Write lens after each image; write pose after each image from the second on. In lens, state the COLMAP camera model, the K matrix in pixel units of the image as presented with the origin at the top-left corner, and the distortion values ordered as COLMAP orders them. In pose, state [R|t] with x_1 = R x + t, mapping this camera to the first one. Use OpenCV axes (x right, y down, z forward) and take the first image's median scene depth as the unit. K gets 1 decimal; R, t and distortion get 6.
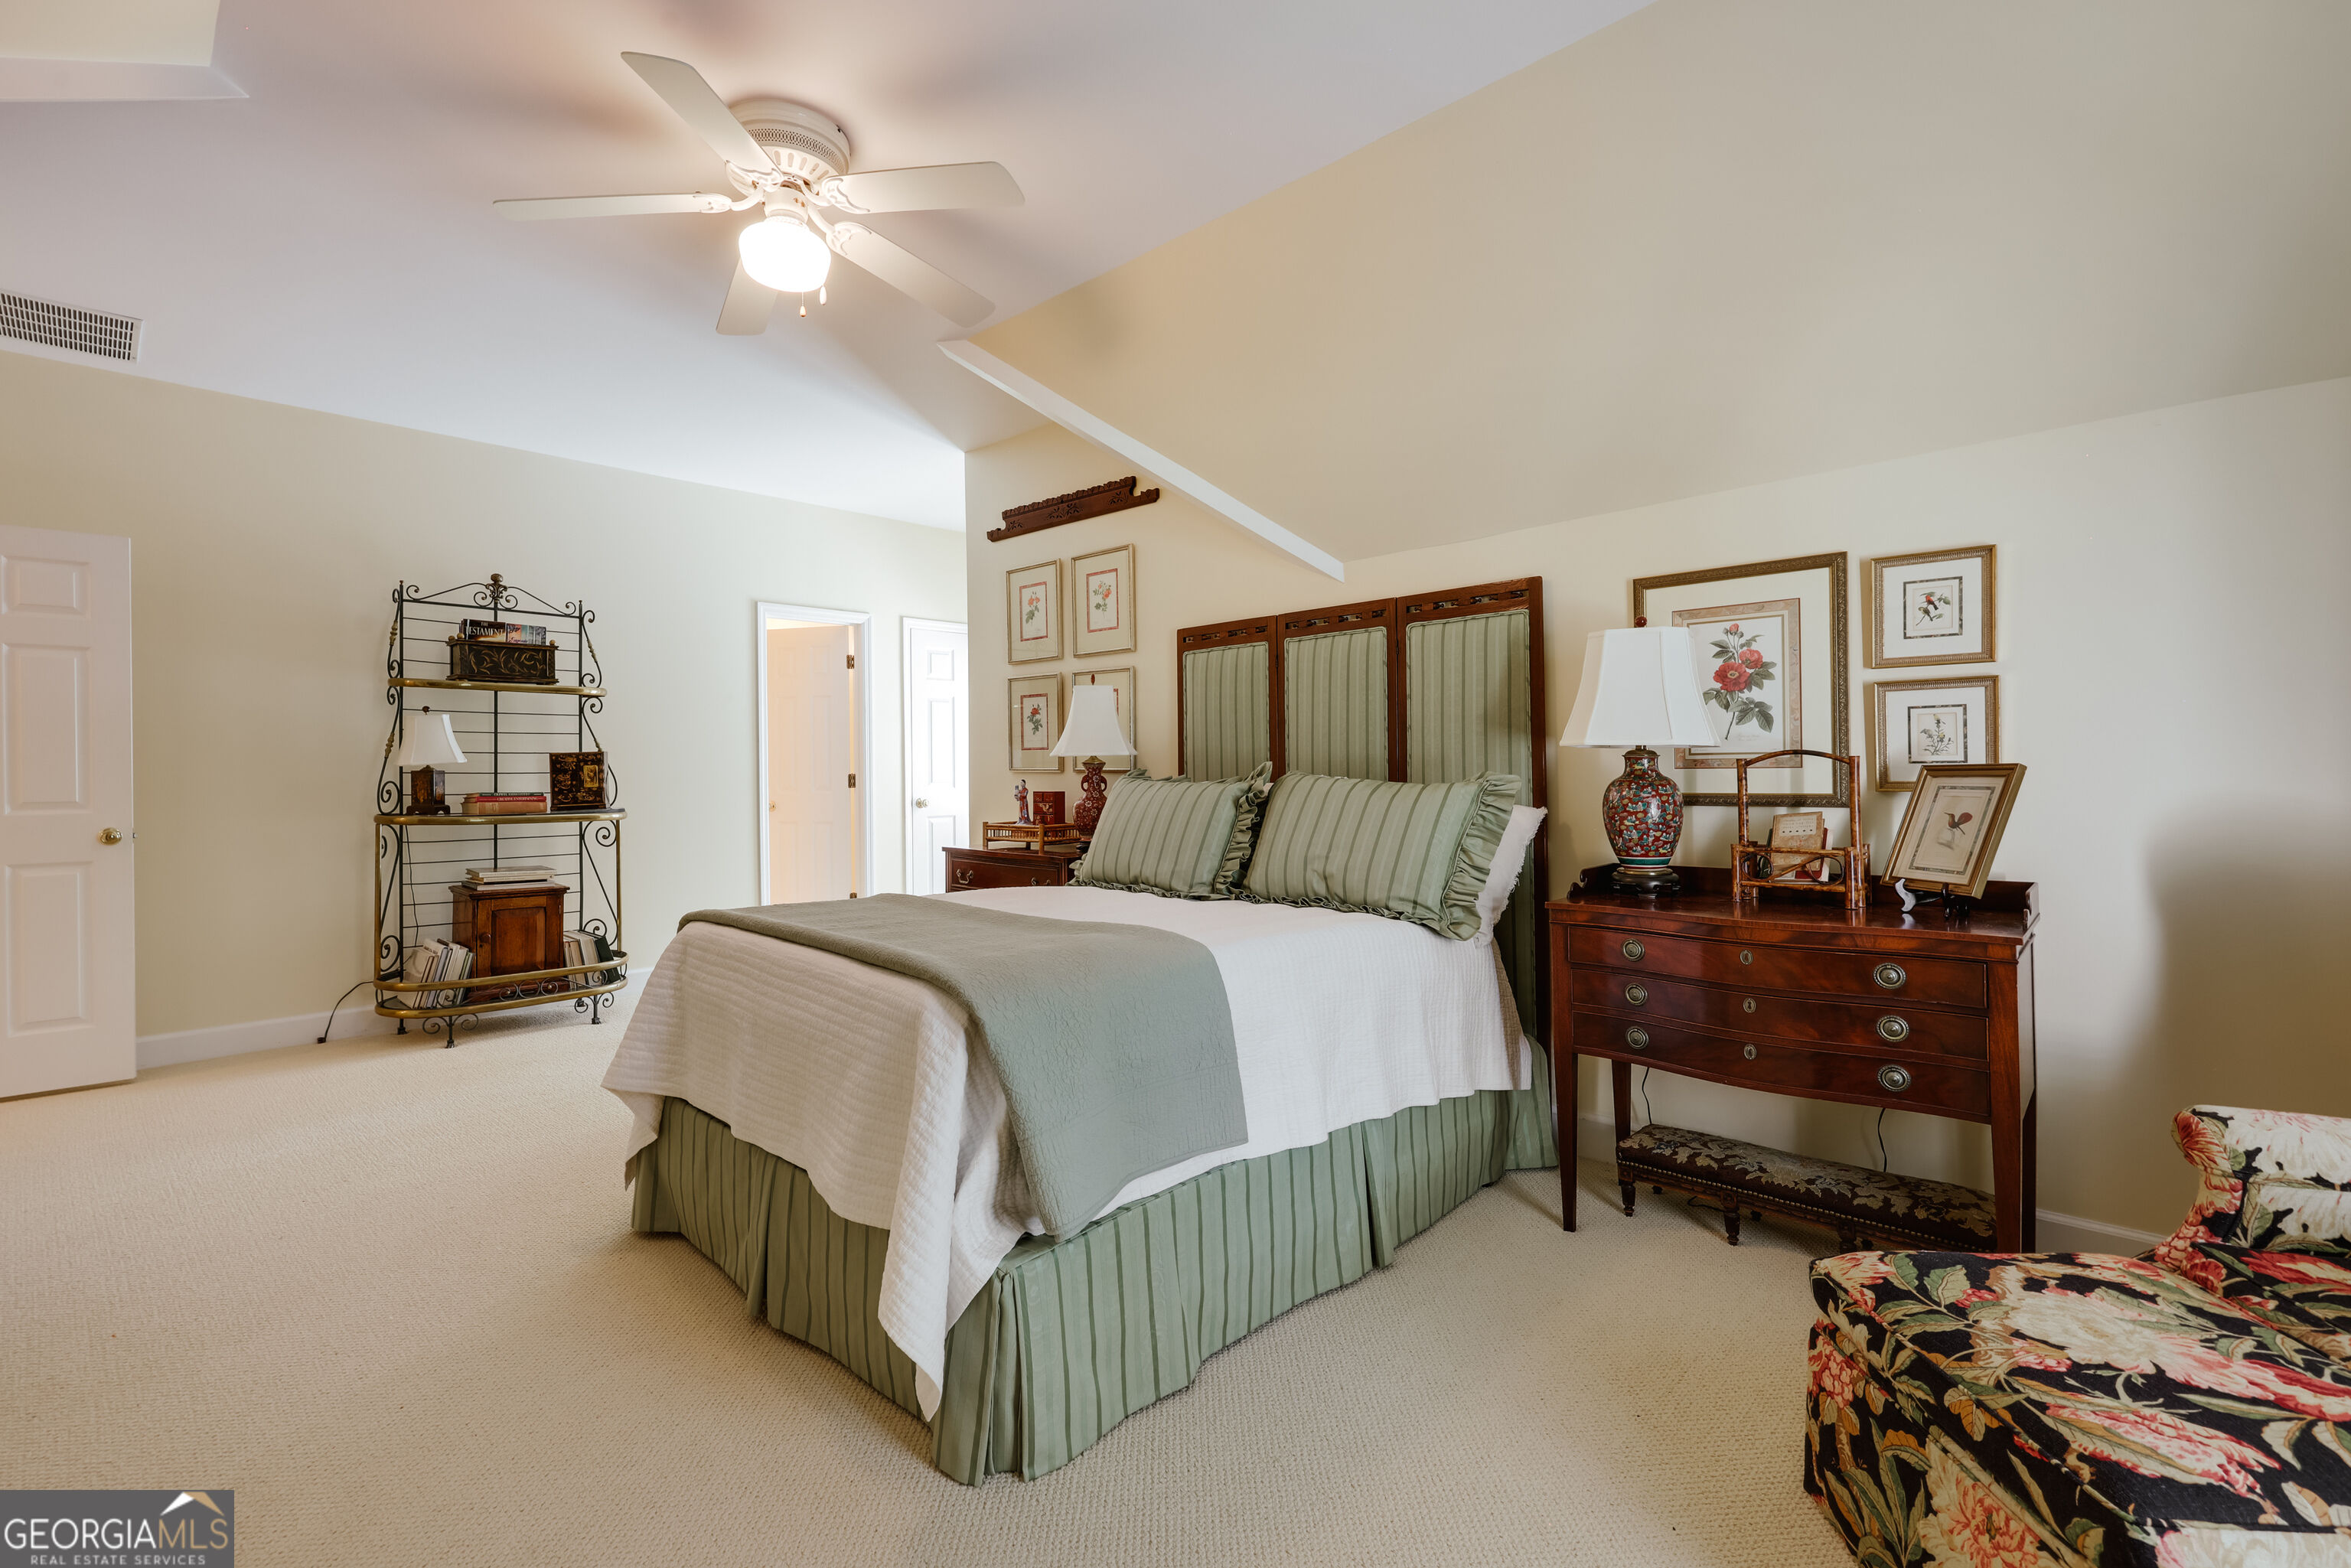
lens RADIAL K [[1040.6, 0, 1162.0], [0, 1040.6, 774.6], [0, 0, 1]] dist [-0.003443, -0.000187]
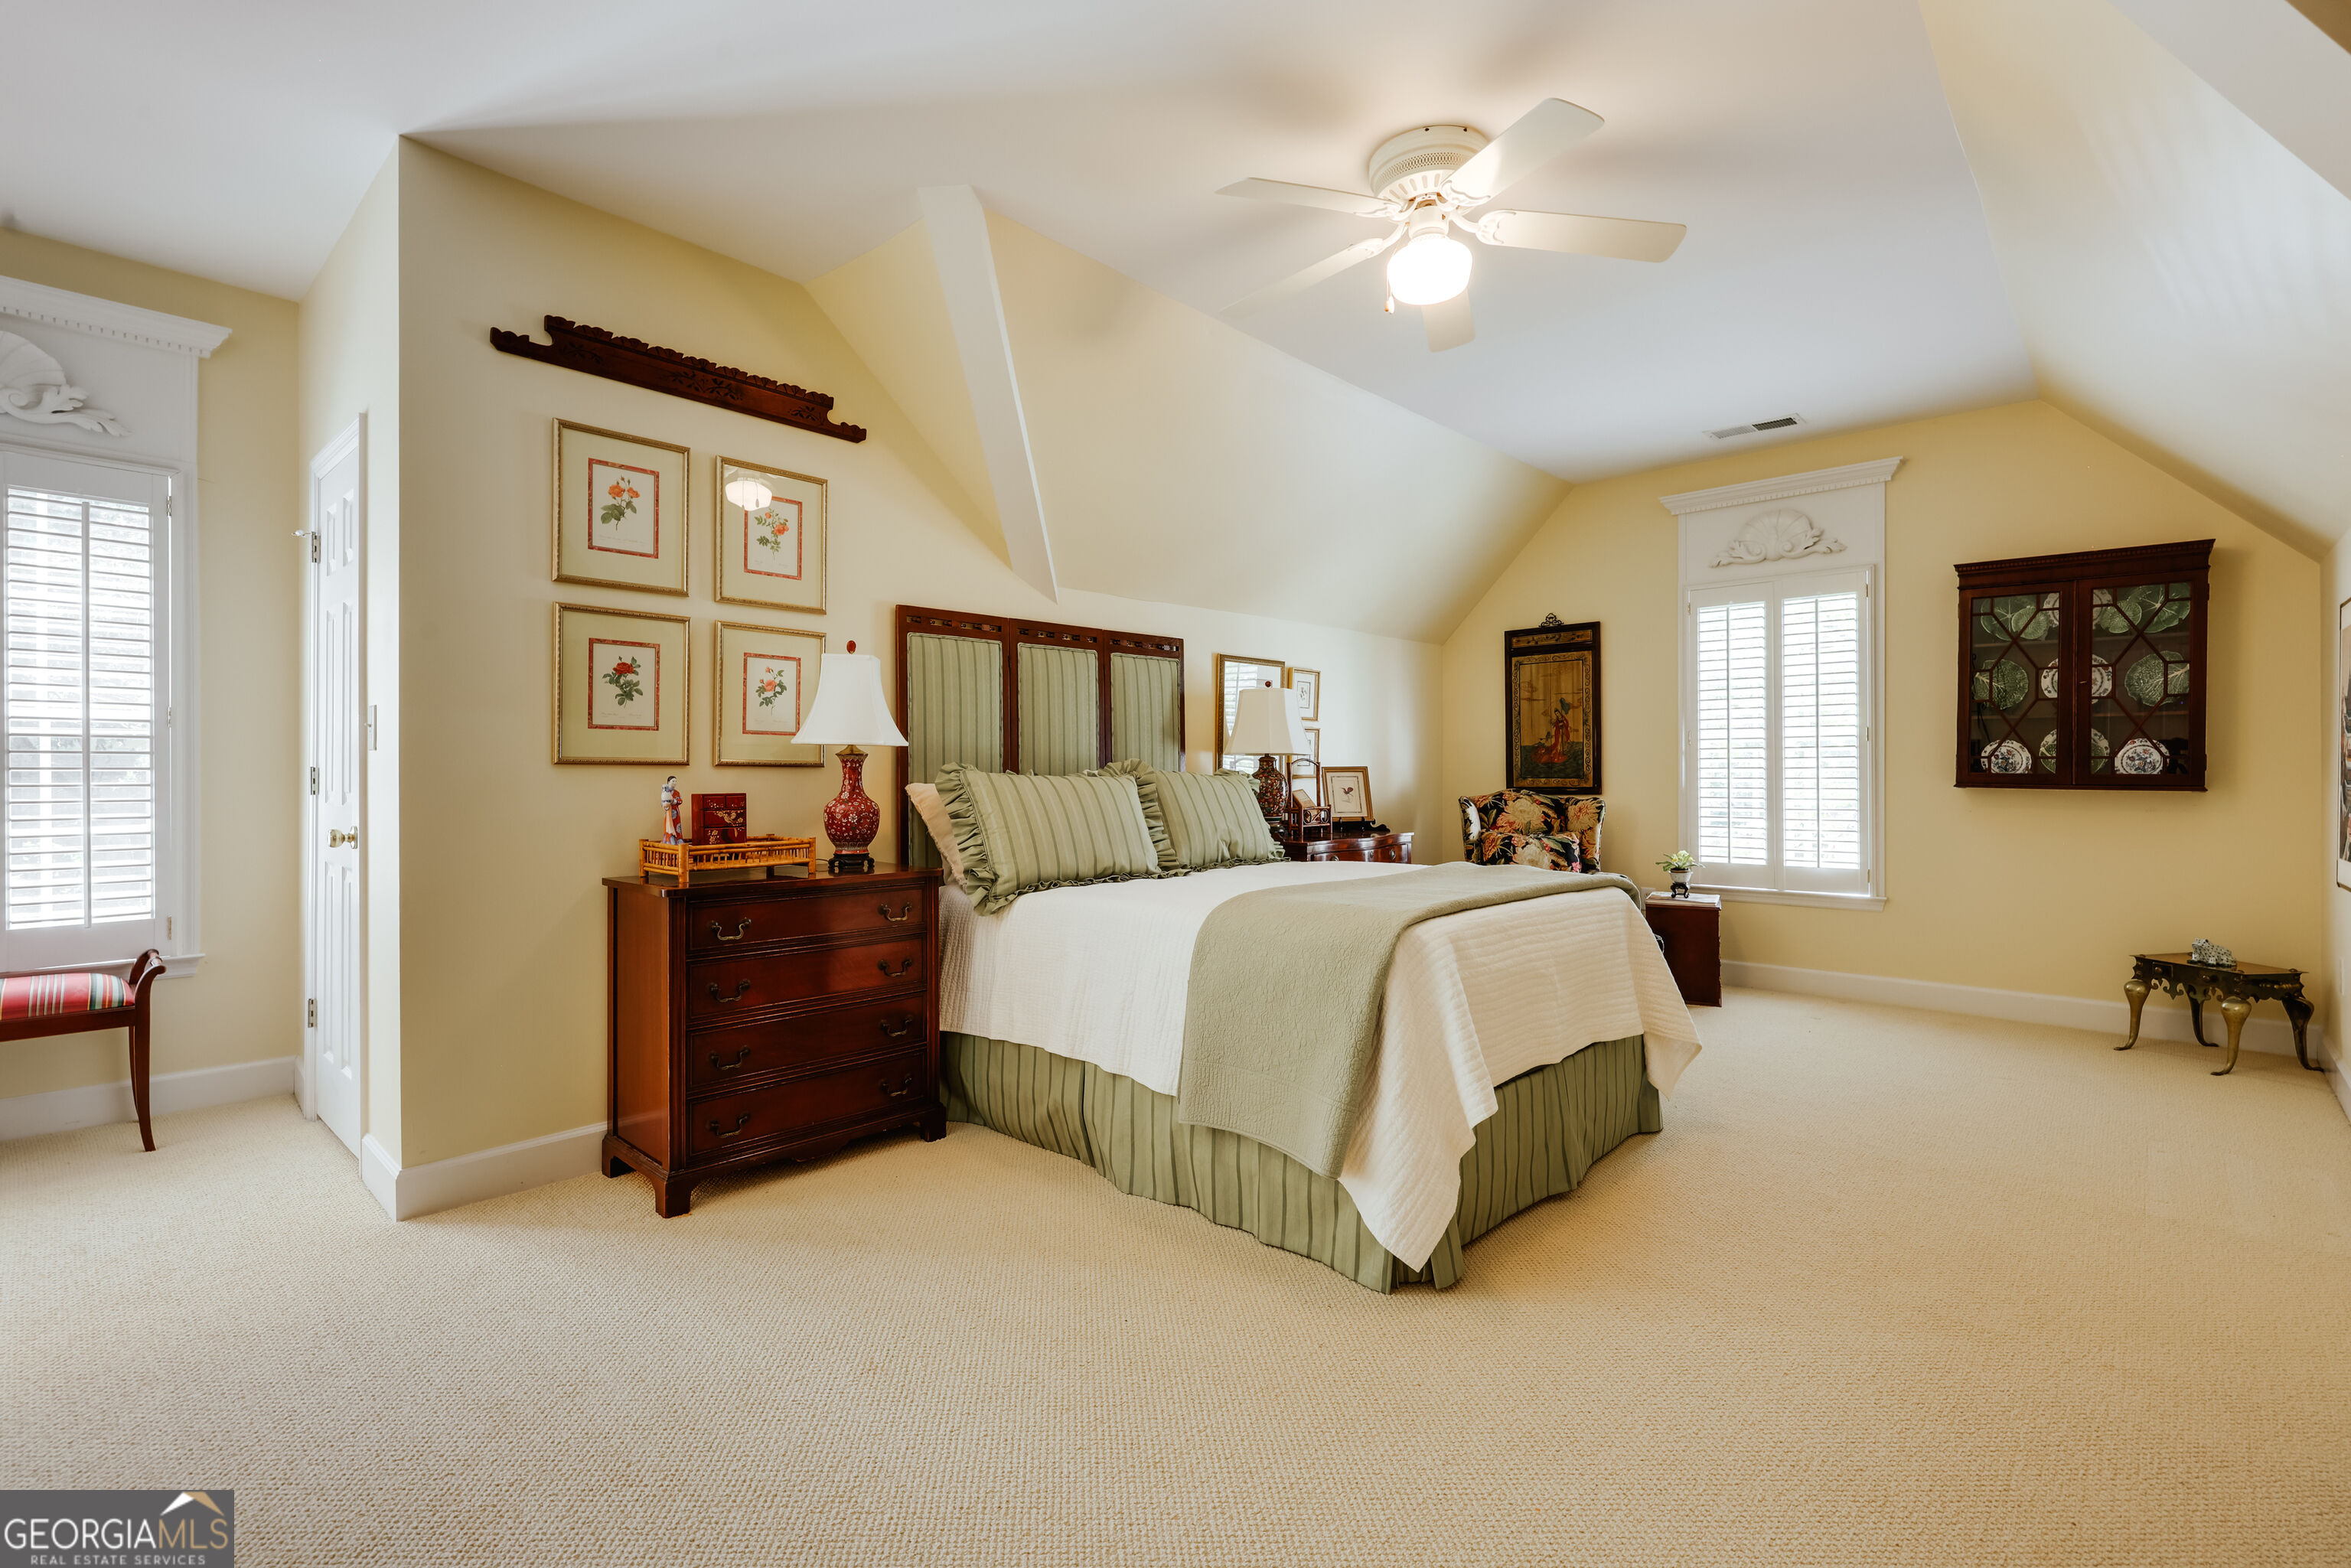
lens RADIAL K [[1040.6, 0, 1161.4], [0, 1040.6, 774.7], [0, 0, 1]] dist [-0.003443, -0.000187]
pose [[0.000524, 0.005564, 0.999984, -0.870040], [0.007172, 0.999959, -0.005568, 0.010577], [-0.999974, 0.007175, 0.000484, 0.786778]]
